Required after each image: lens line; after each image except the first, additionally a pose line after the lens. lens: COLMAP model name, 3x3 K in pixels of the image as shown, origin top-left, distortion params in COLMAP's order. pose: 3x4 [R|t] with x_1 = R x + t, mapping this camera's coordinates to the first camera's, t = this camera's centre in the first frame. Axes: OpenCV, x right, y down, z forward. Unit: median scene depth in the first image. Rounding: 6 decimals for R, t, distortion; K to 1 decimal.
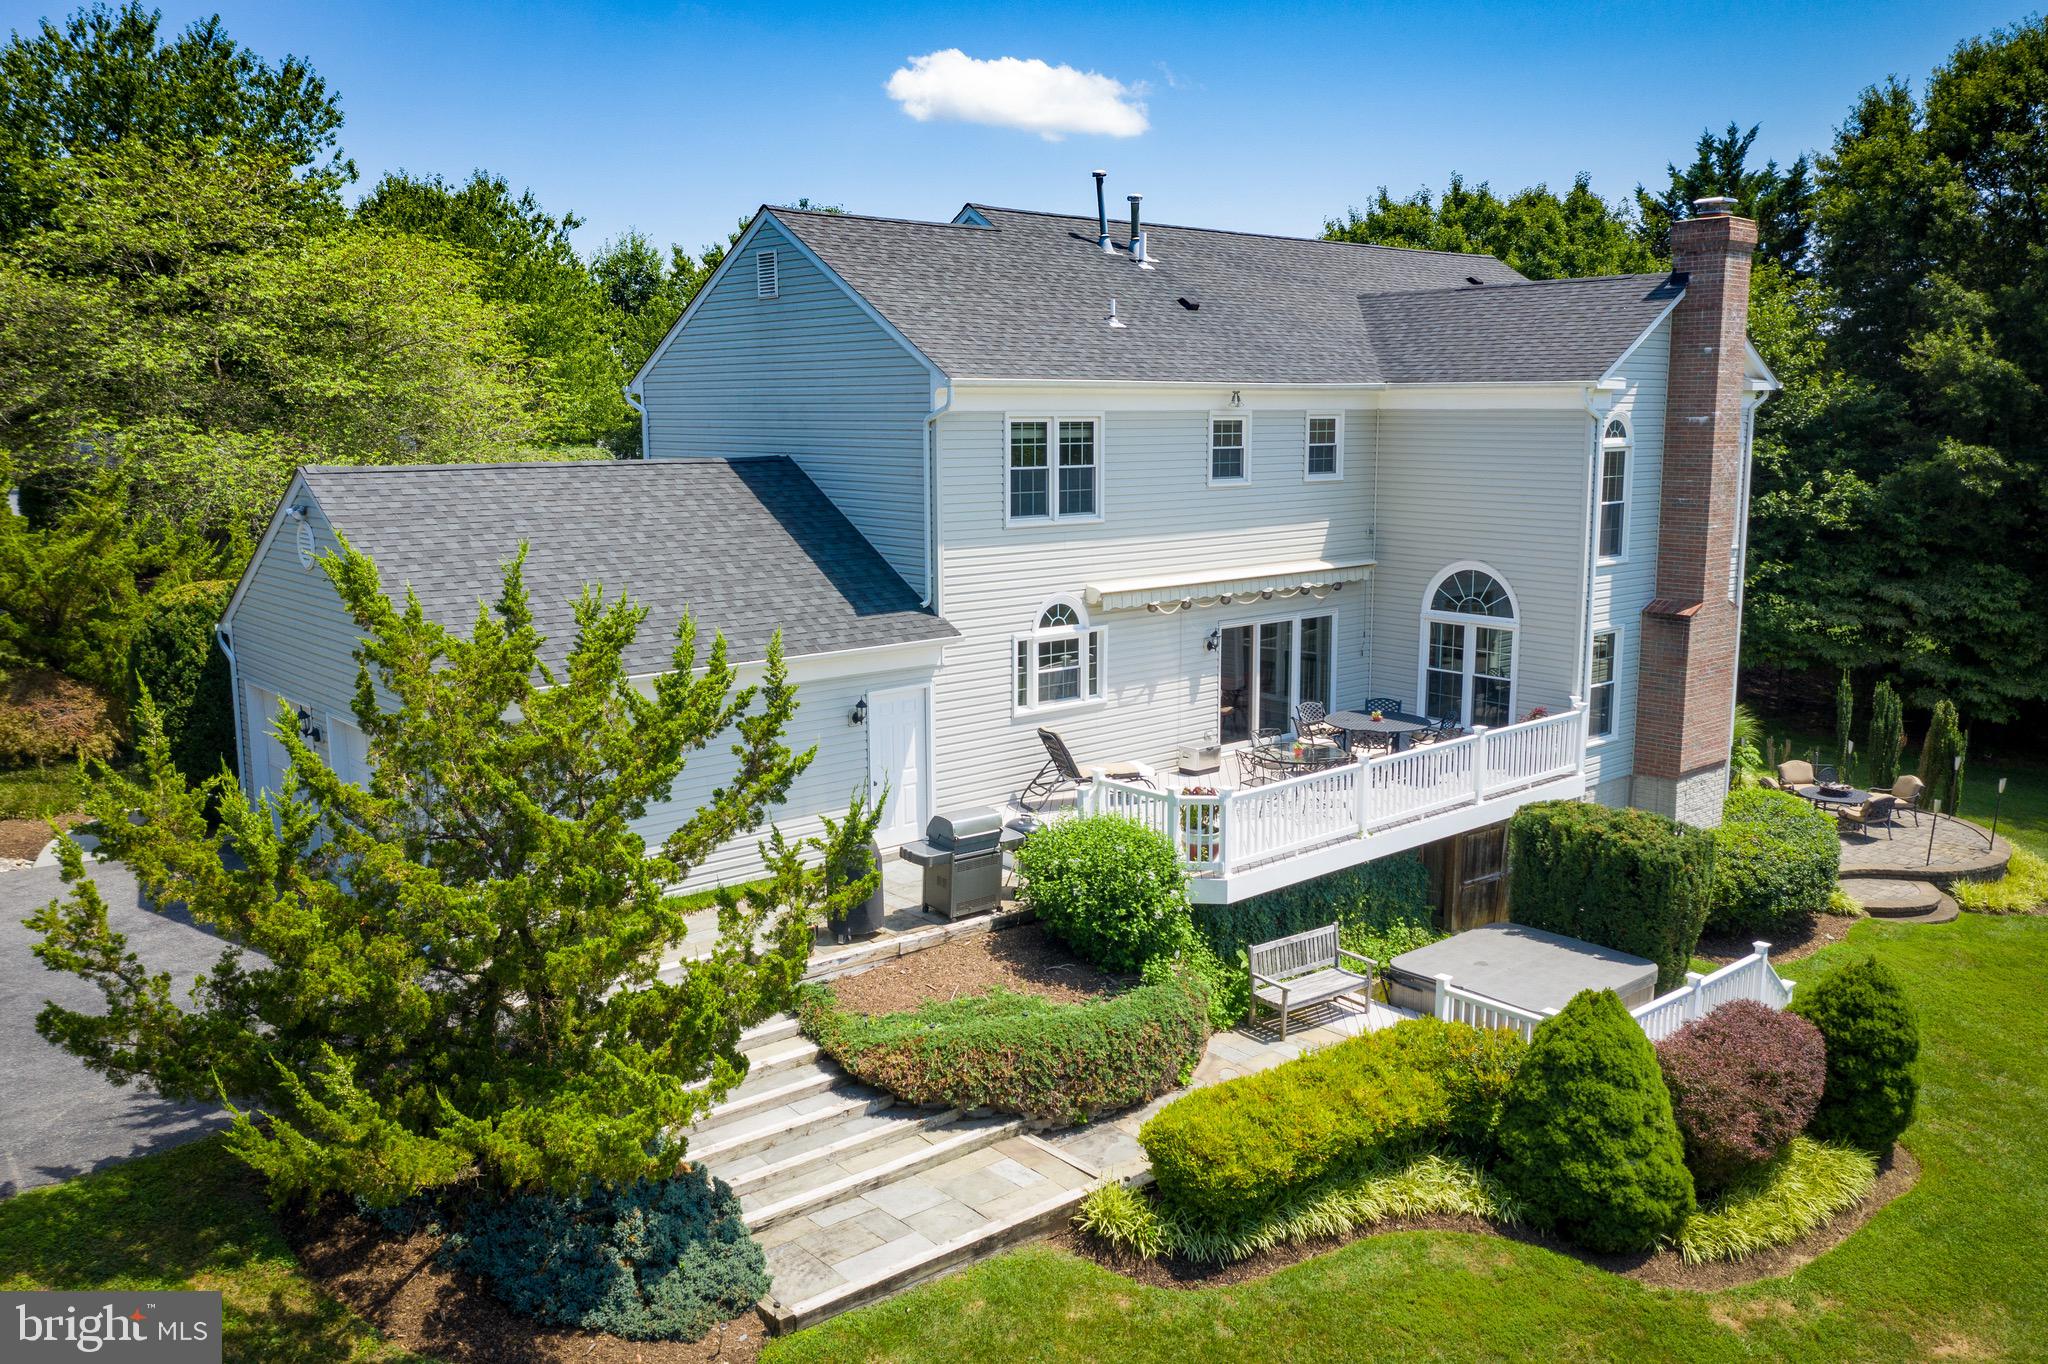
lens RADIAL K [[1651.0, 0, 1012.4], [0, 1651.0, 651.9], [0, 0, 1]] dist [0.002904, 0.001370]
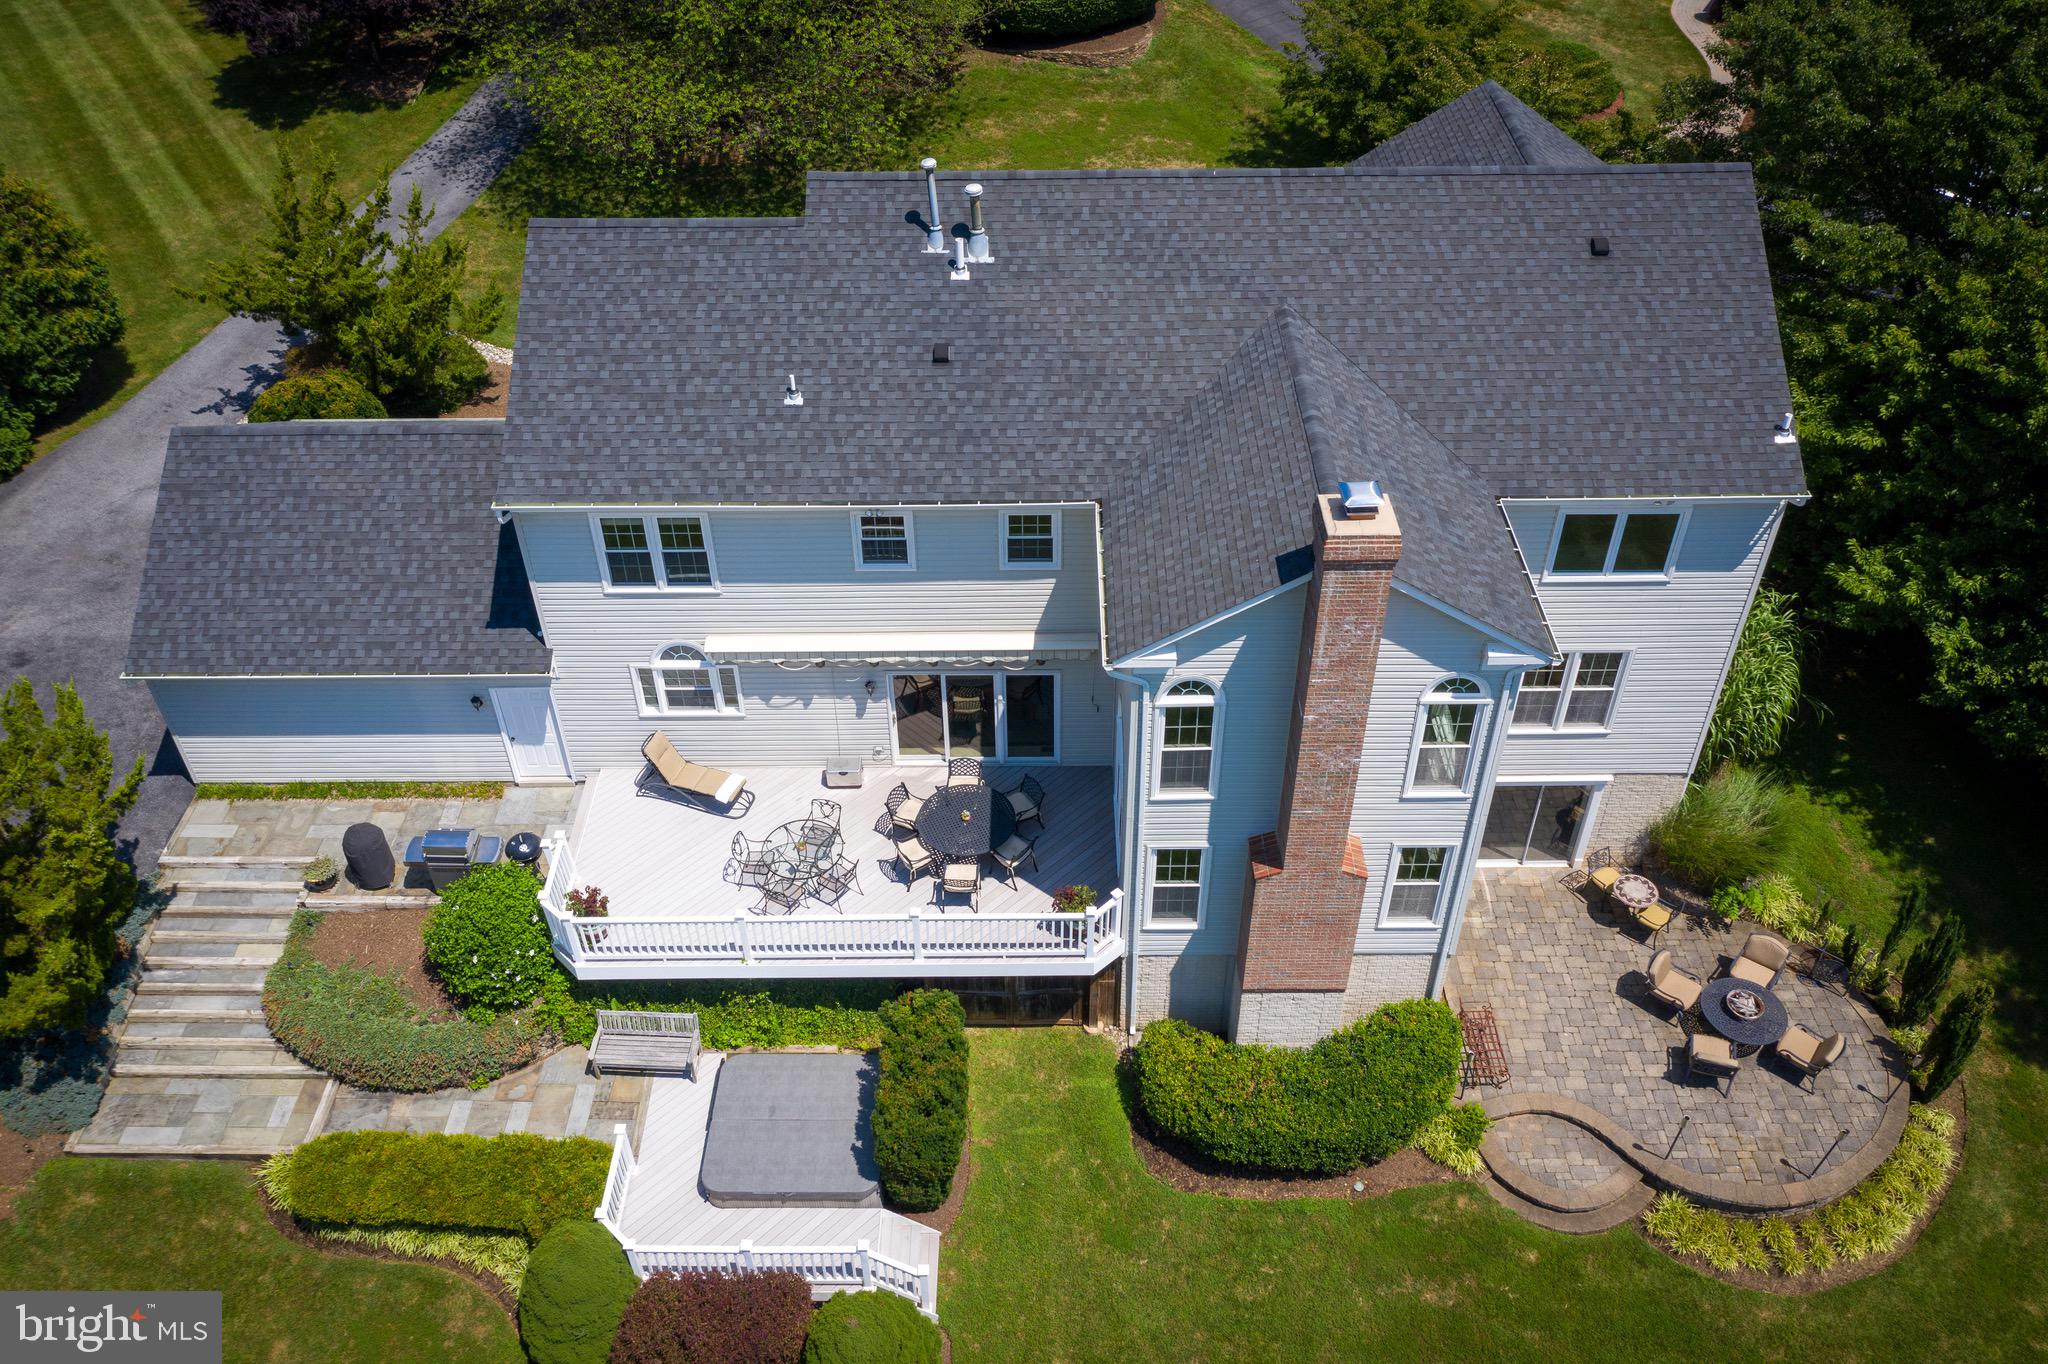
lens RADIAL K [[1621.6, 0, 1024.0], [0, 1621.6, 682.0], [0, 0, 1]] dist [-0.002967, 0.005853]
pose [[0.748471, 0.426833, -0.507548, 0.800513], [-0.087262, 0.822073, 0.562655, -0.671291], [0.657401, -0.376842, 0.652545, 0.403828]]
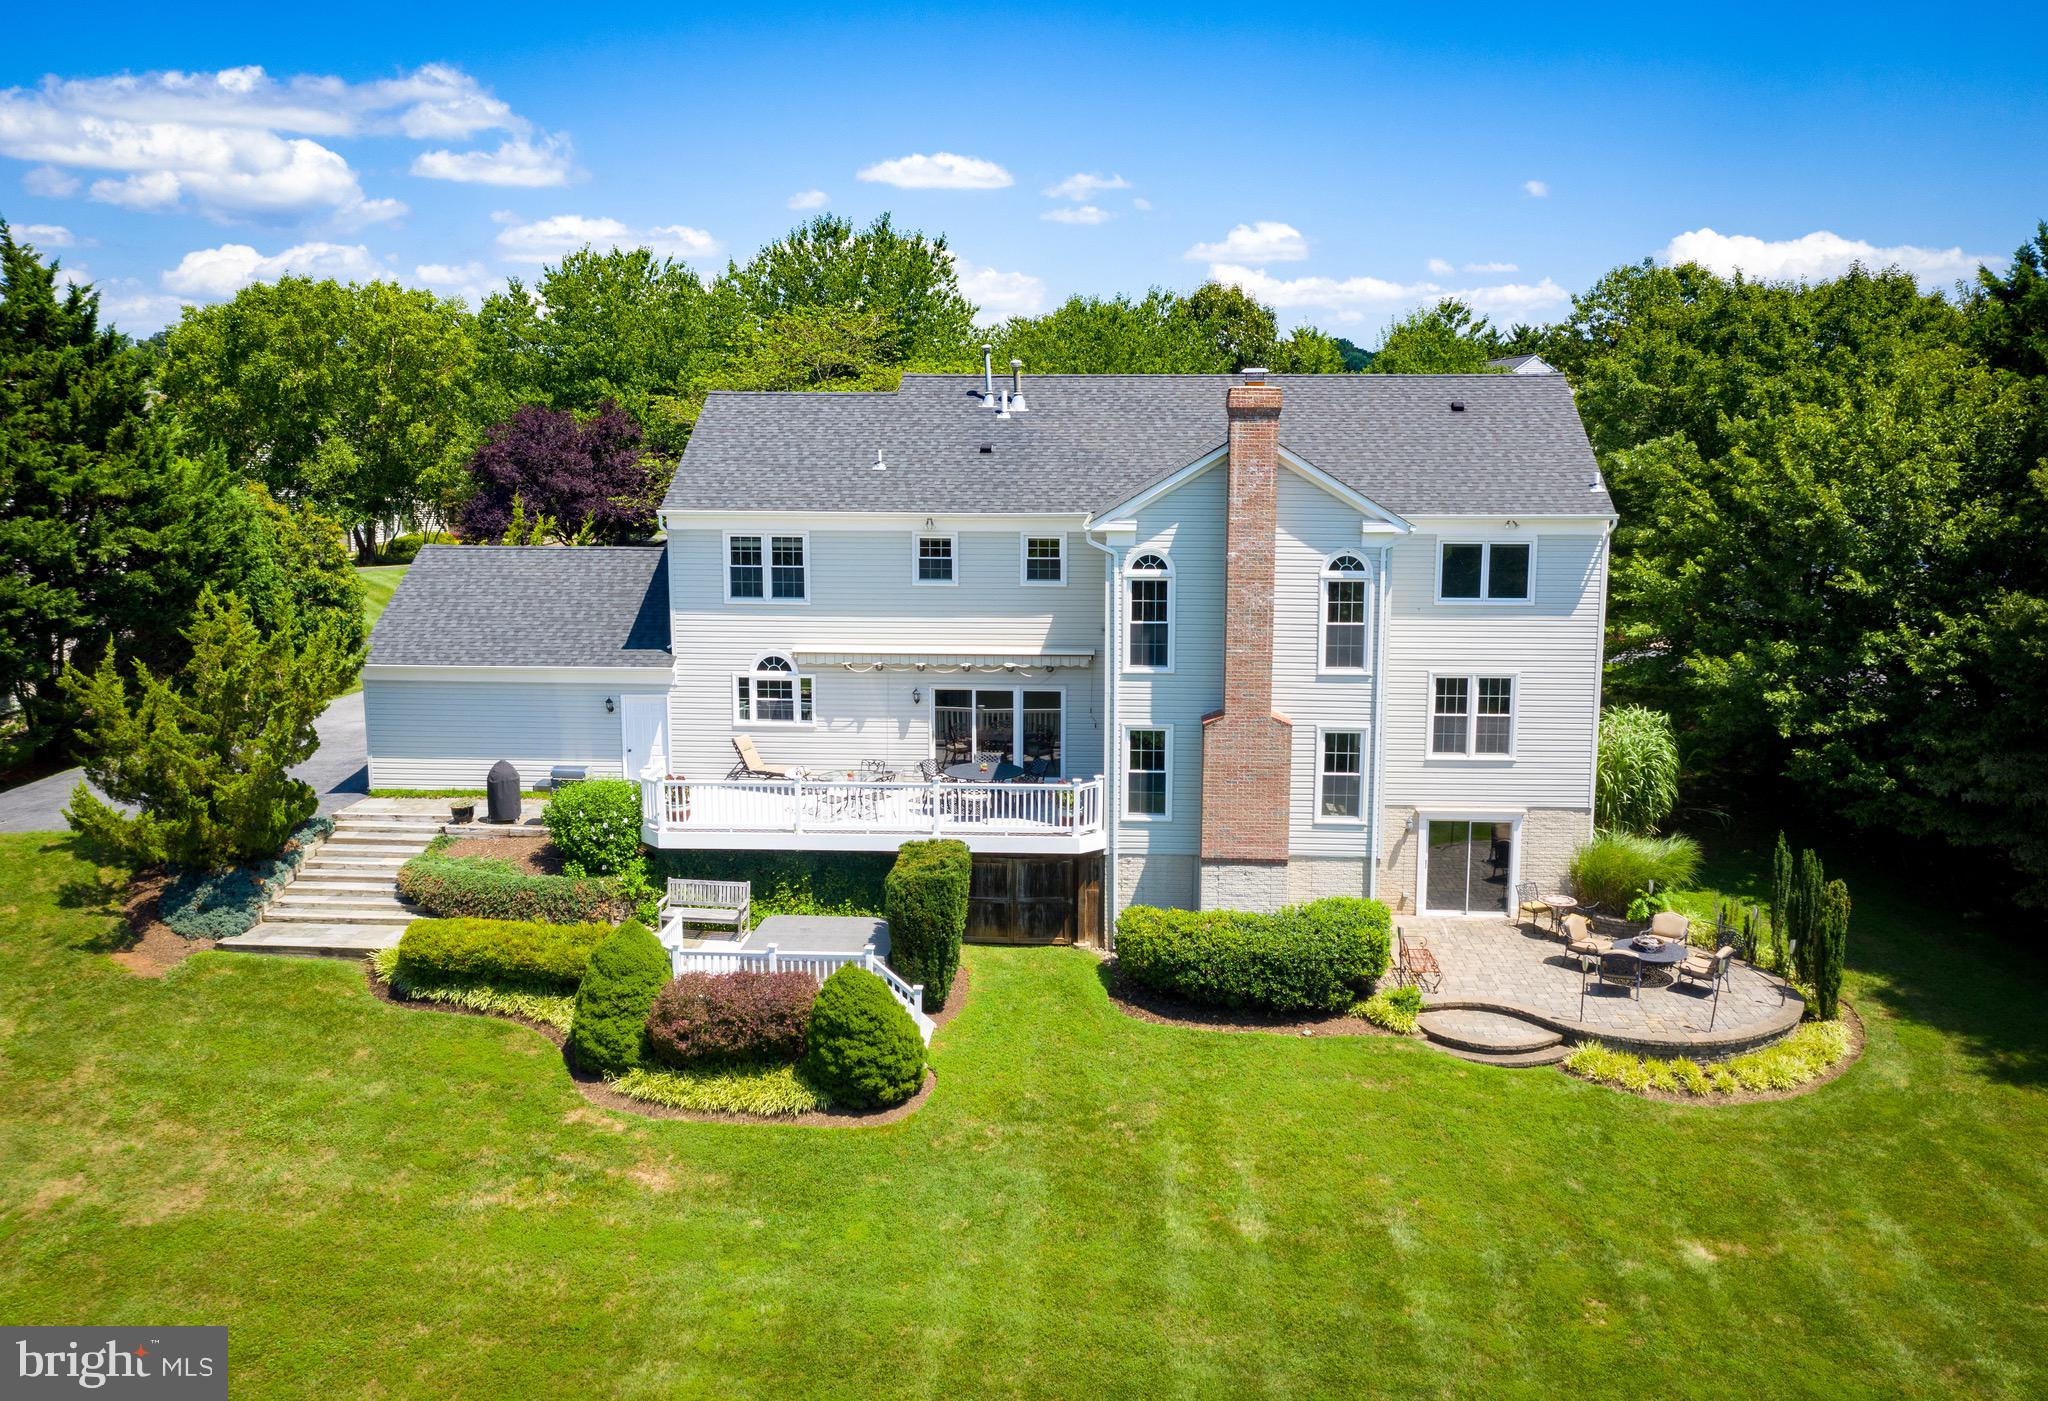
lens RADIAL K [[1663.7, 0, 1031.4], [0, 1663.7, 704.6], [0, 0, 1]] dist [-0.000669, -0.001768]
pose [[0.705583, 0.122406, -0.697975, 1.263425], [-0.106923, 0.992081, 0.065896, -0.110870], [0.700514, 0.028134, 0.713084, 0.080019]]
